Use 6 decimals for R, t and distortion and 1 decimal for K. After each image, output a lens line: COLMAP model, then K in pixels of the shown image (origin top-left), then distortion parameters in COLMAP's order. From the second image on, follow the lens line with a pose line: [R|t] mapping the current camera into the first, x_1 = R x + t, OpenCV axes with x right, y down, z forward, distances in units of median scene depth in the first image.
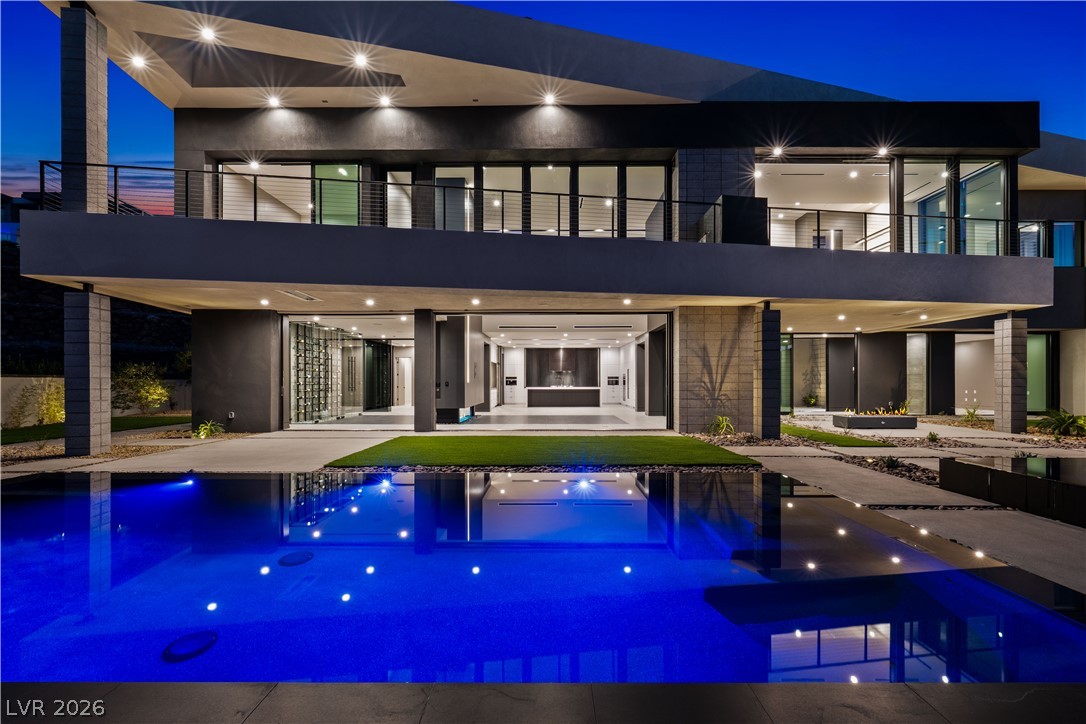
lens RADIAL K [[434.4, 0, 545.2], [0, 434.4, 385.6], [0, 0, 1]] dist [-0.004898, -0.000039]
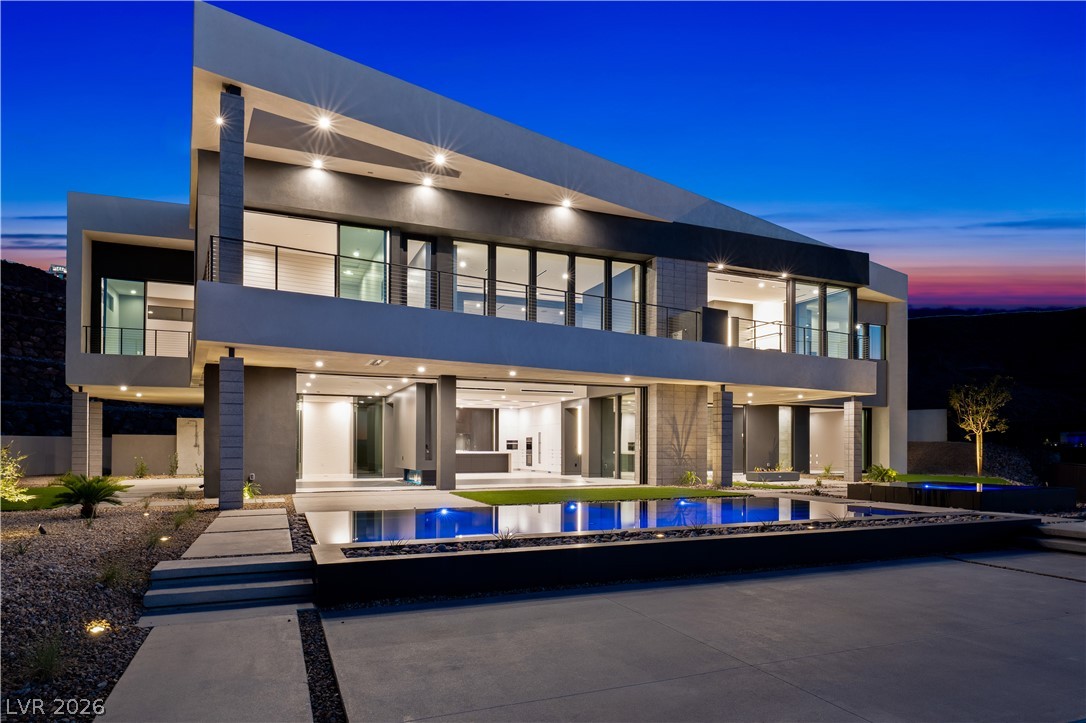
lens RADIAL K [[625.2, 0, 510.9], [0, 625.2, 454.4], [0, 0, 1]] dist [-0.006645, -0.000734]
pose [[0.932817, 0.000390, 0.360351, -0.706542], [-0.000737, 0.999999, 0.000826, 0.018275], [-0.360350, -0.001036, 0.932817, -0.503500]]
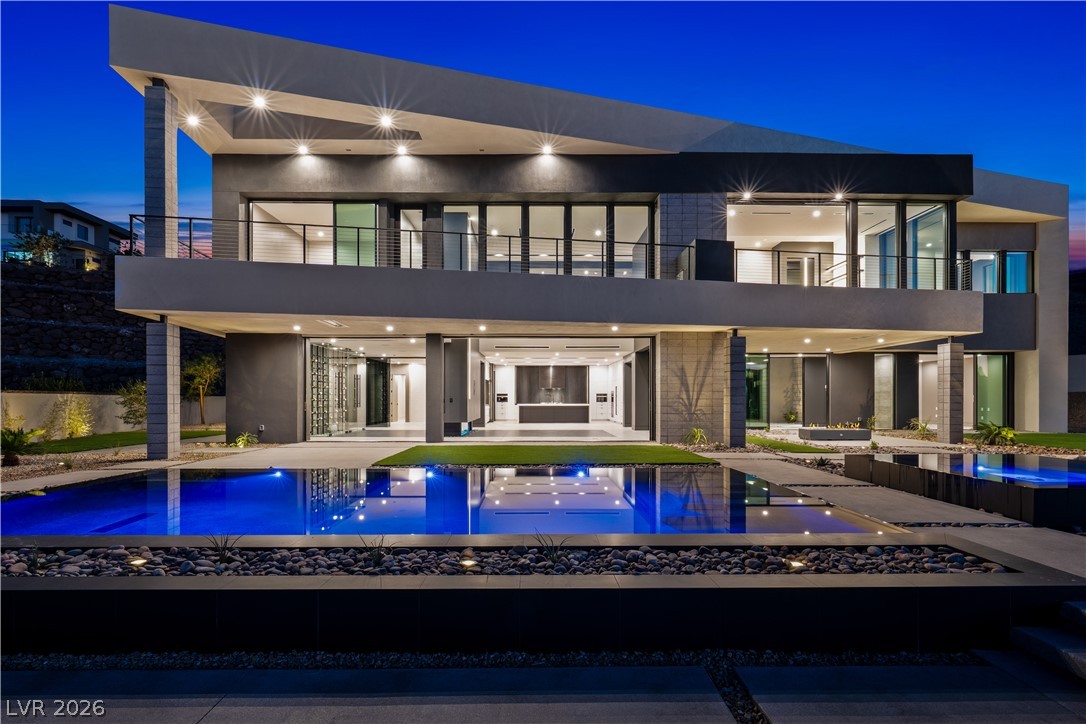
lens RADIAL K [[464.2, 0, 532.6], [0, 464.2, 406.5], [0, 0, 1]] dist [-0.009193, -0.000346]
pose [[0.999966, 0.000855, 0.008217, -0.035482], [-0.000915, 0.999972, 0.007373, 0.004151], [-0.008210, -0.007380, 0.999939, -0.209117]]
